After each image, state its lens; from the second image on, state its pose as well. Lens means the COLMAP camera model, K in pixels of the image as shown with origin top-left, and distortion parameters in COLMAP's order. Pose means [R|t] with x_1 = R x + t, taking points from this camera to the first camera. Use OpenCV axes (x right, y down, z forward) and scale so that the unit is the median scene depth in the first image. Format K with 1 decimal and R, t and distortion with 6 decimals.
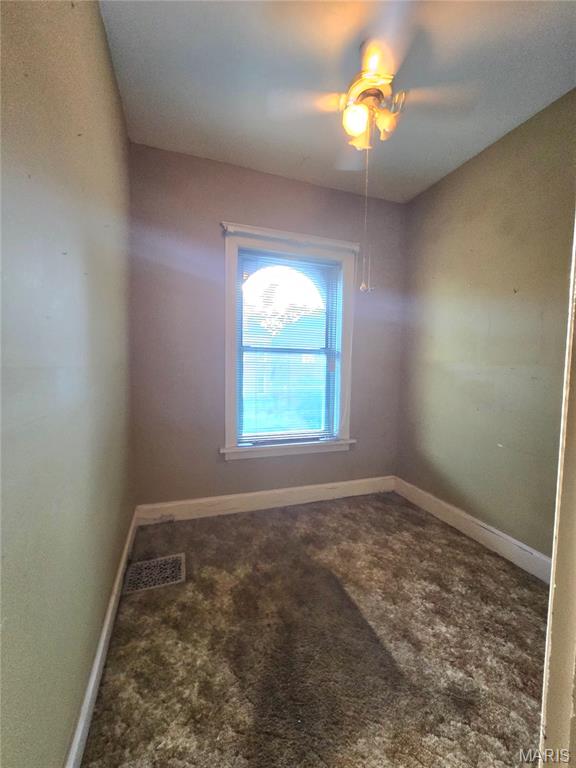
lens RADIAL K [[316.1, 0, 288.3], [0, 316.1, 383.1], [0, 0, 1]] dist [-0.003412, -0.000166]
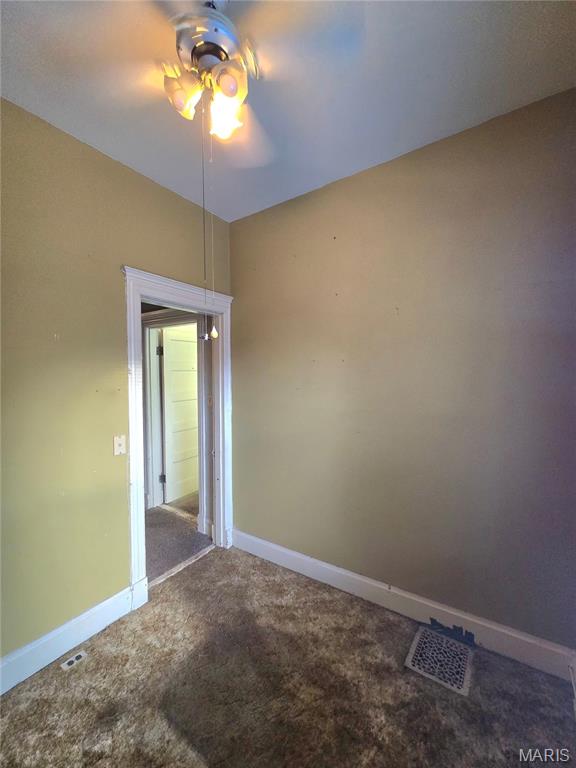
lens RADIAL K [[316.1, 0, 288.2], [0, 316.1, 384.6], [0, 0, 1]] dist [-0.003412, -0.000166]
pose [[-0.809551, 0.012932, -0.586906, 0.556106], [-0.051026, 0.994424, 0.092294, -0.274230], [0.584827, 0.104664, -0.804377, 1.793144]]
